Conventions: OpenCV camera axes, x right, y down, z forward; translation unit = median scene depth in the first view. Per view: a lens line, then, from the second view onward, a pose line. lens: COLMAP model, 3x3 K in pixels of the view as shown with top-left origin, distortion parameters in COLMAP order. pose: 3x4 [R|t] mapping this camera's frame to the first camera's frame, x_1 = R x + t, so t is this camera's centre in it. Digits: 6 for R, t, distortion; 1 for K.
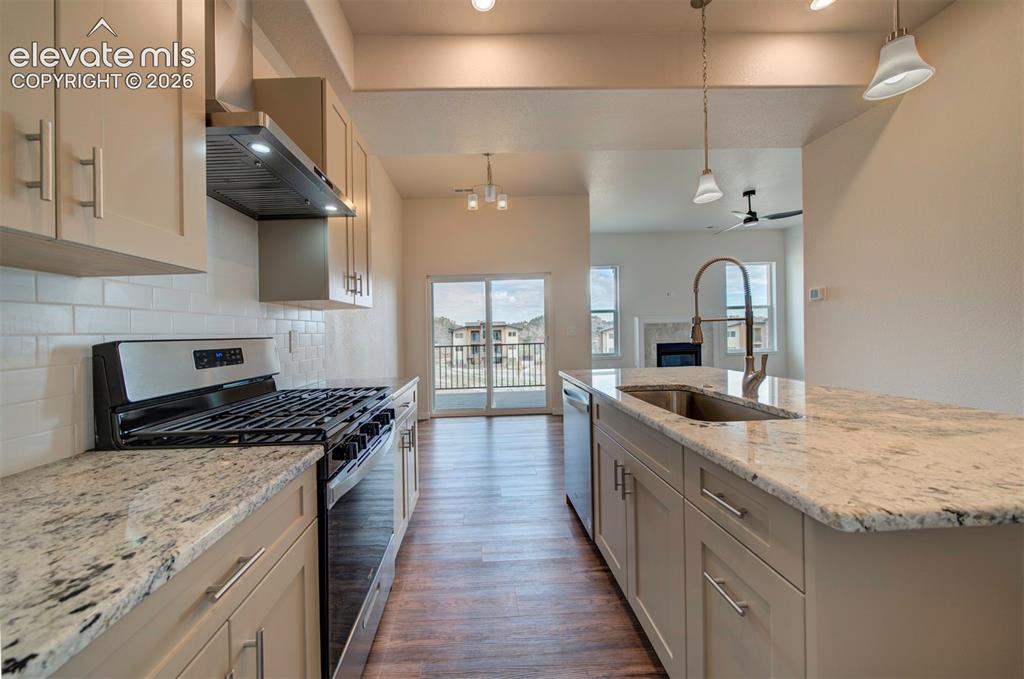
lens RADIAL K [[353.9, 0, 500.8], [0, 353.9, 332.0], [0, 0, 1]] dist [-0.001492, -0.001086]
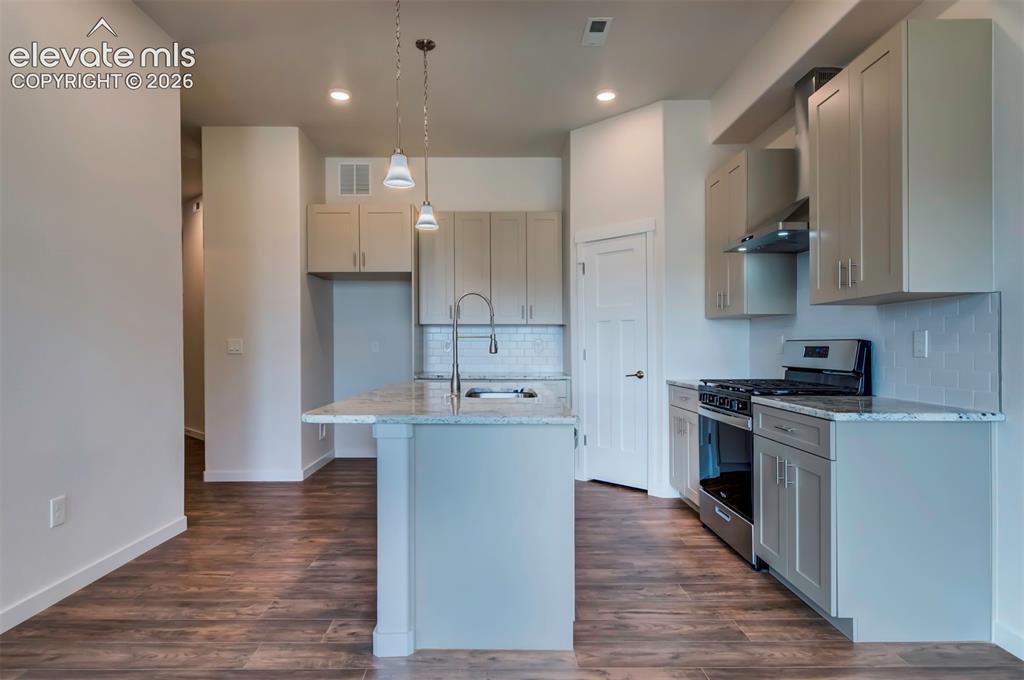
lens RADIAL K [[572.6, 0, 496.3], [0, 572.6, 349.0], [0, 0, 1]] dist [0.001623, 0.003981]
pose [[-0.996493, 0.031224, 0.077635, 0.106299], [0.031768, 0.999479, 0.005782, 0.000227], [-0.077414, 0.008228, -0.996965, 0.911827]]
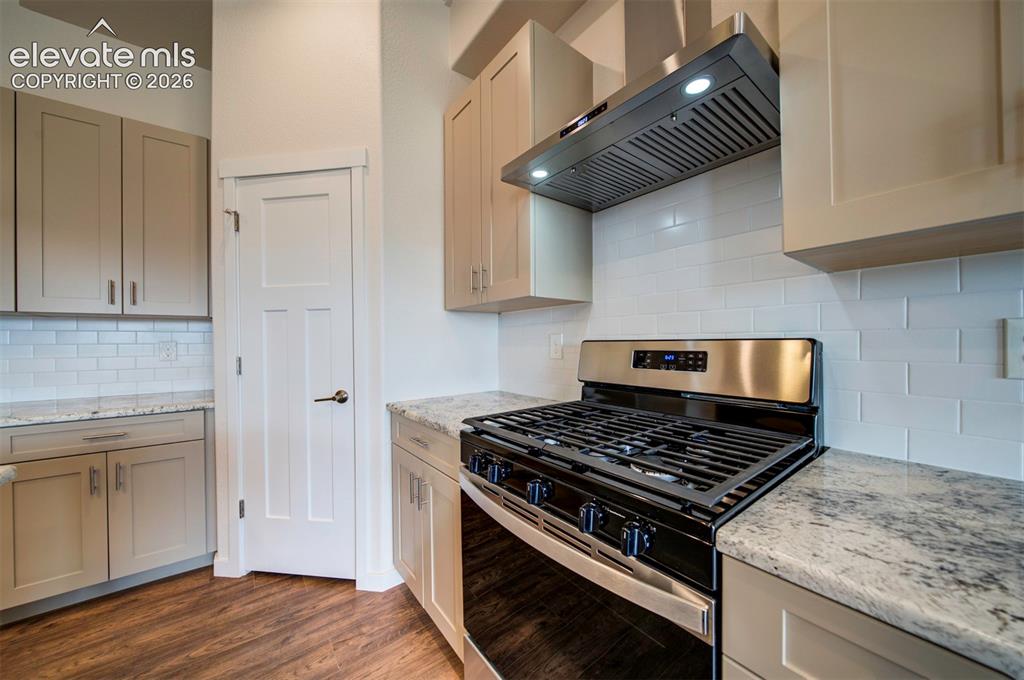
lens RADIAL K [[353.9, 0, 508.3], [0, 353.9, 345.7], [0, 0, 1]] dist [-0.001492, -0.001086]
pose [[-0.828827, 0.049700, -0.557293, 0.008041], [0.038162, 0.998749, 0.032313, -0.002243], [0.558202, 0.005514, -0.829687, 0.378939]]
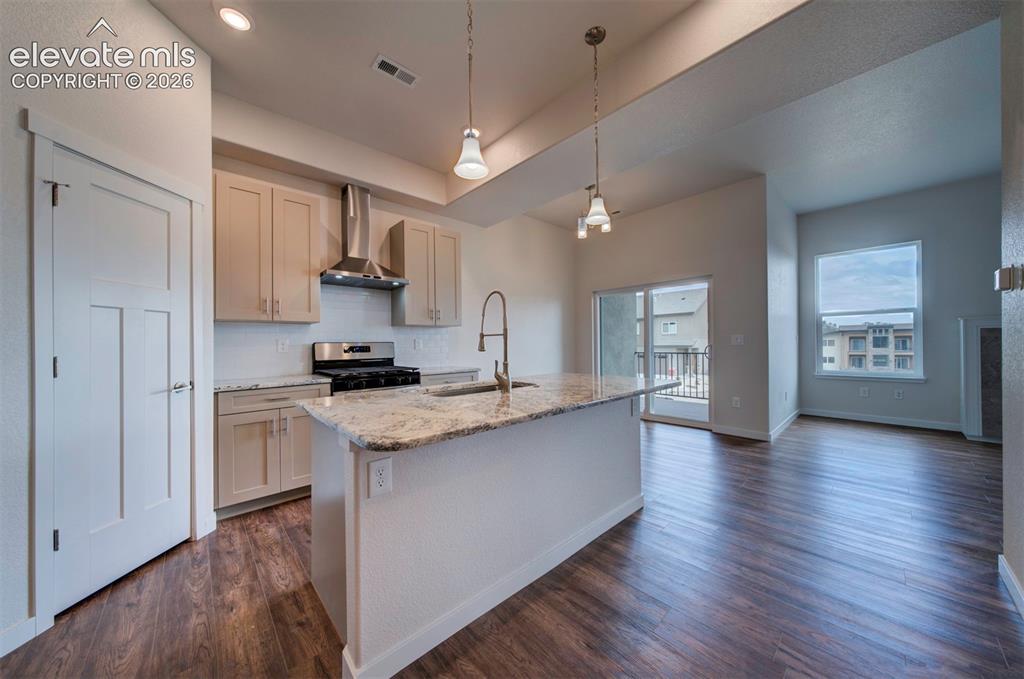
lens RADIAL K [[353.9, 0, 516.5], [0, 353.9, 340.0], [0, 0, 1]] dist [-0.001492, -0.001086]
pose [[0.645592, 0.012874, -0.763574, 0.499354], [-0.006116, 0.999913, 0.011688, -0.008959], [0.763658, -0.002876, 0.645614, 0.049934]]
